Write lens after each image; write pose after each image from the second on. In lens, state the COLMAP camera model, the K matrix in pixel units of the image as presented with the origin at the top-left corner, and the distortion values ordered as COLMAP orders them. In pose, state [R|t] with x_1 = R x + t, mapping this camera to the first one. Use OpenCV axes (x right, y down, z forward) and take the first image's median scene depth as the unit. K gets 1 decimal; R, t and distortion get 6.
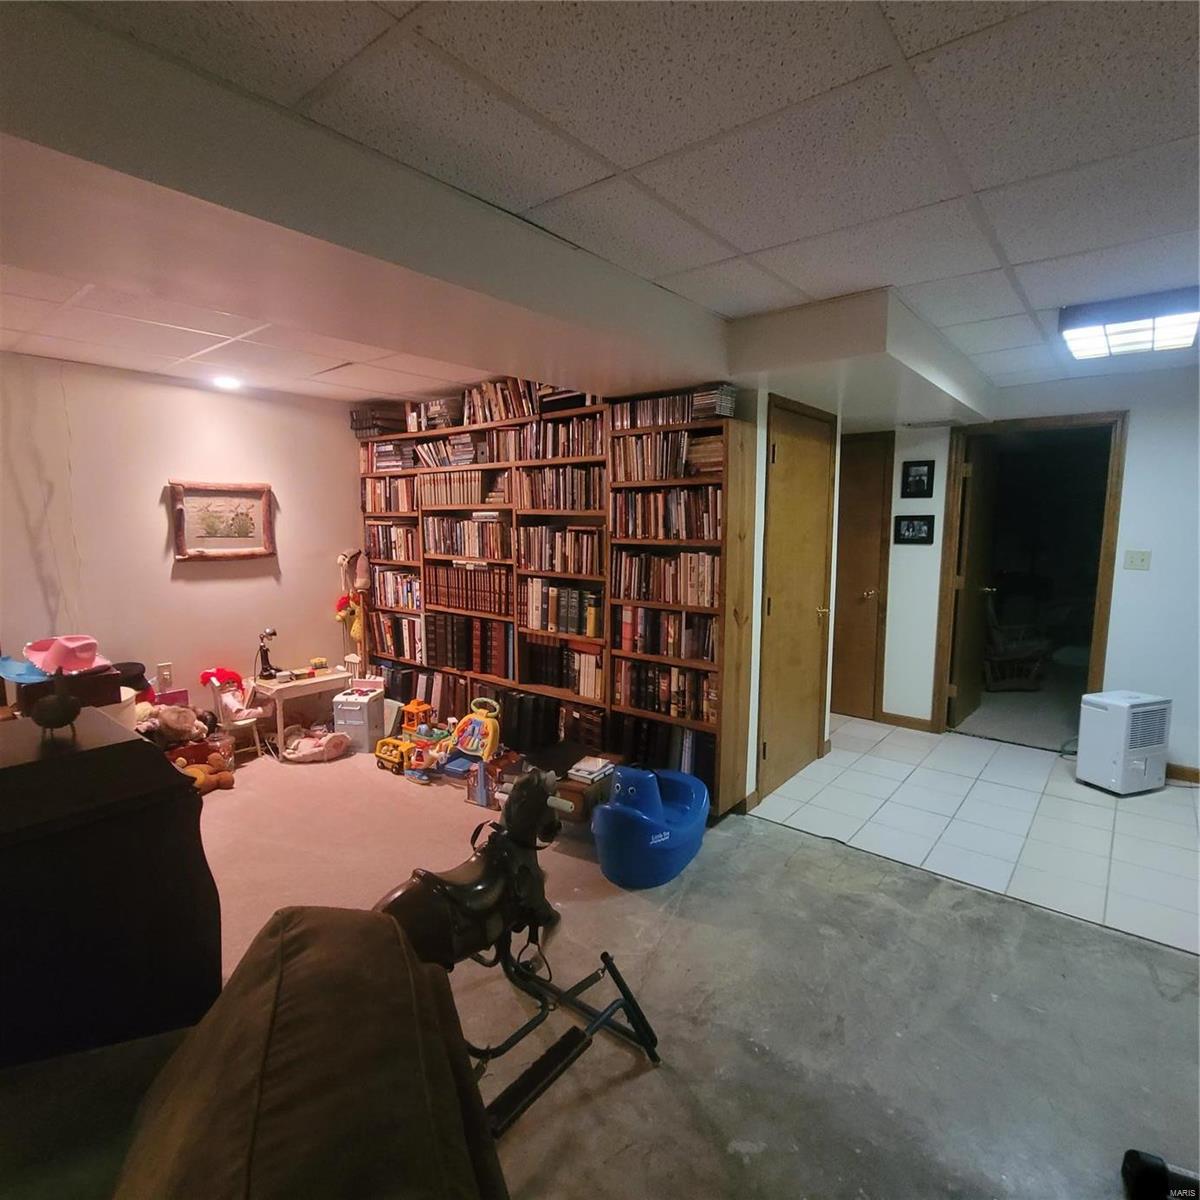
lens RADIAL K [[668.2, 0, 590.5], [0, 668.2, 591.9], [0, 0, 1]] dist [-0.006149, -0.001676]
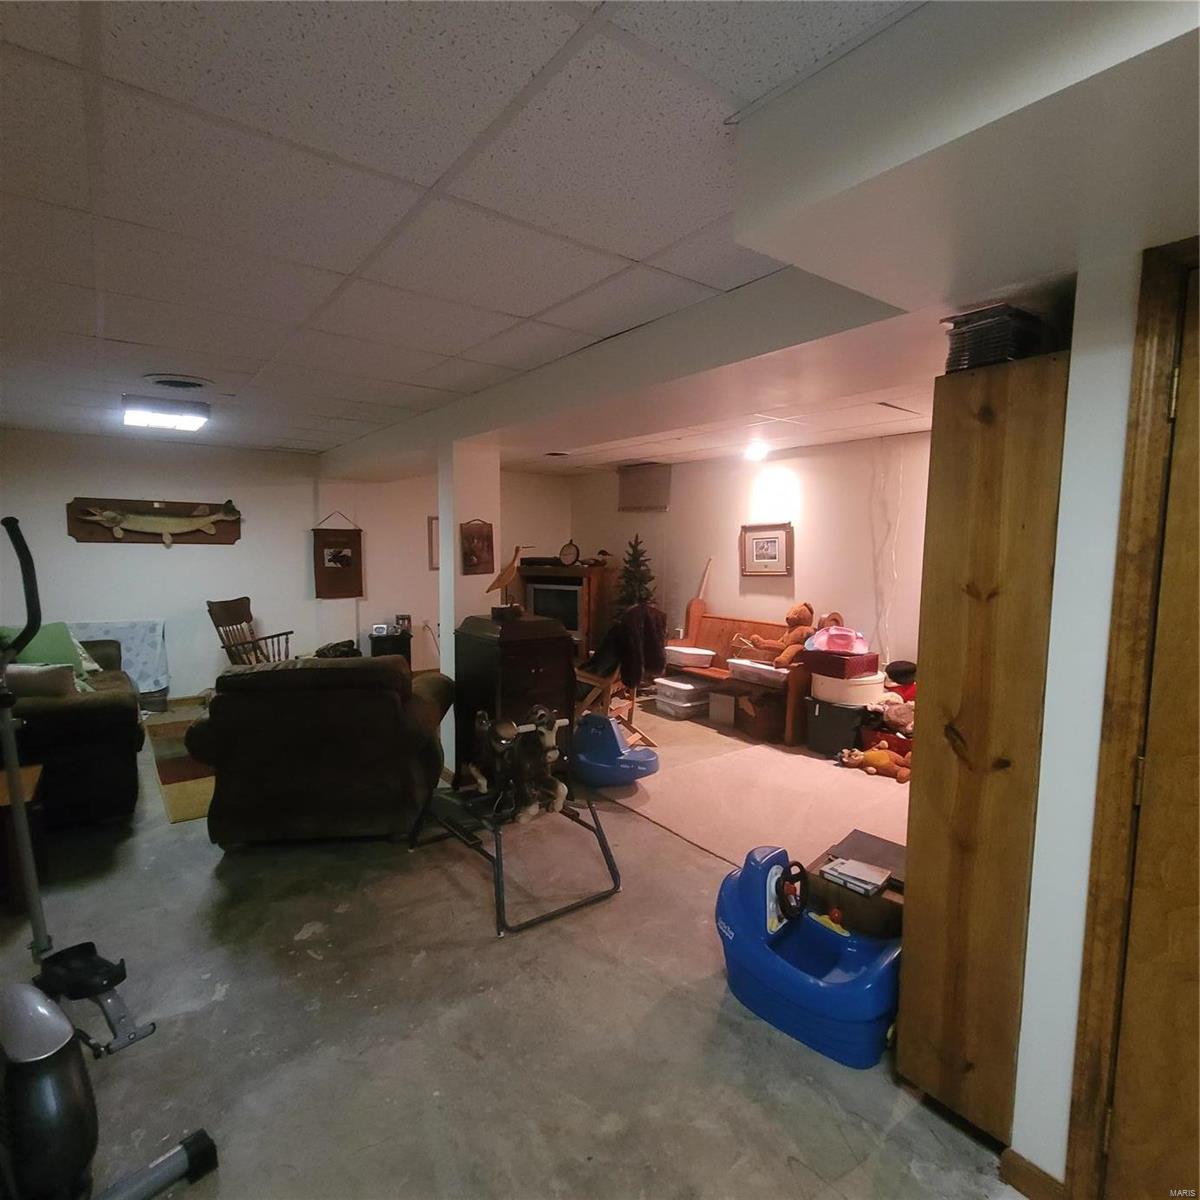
lens RADIAL K [[668.2, 0, 592.7], [0, 668.2, 607.6], [0, 0, 1]] dist [-0.006149, -0.001676]
pose [[-0.257310, 0.091521, -0.961985, 0.980770], [-0.125104, 0.983972, 0.127075, -0.122384], [0.958197, 0.153046, -0.241736, 1.050294]]
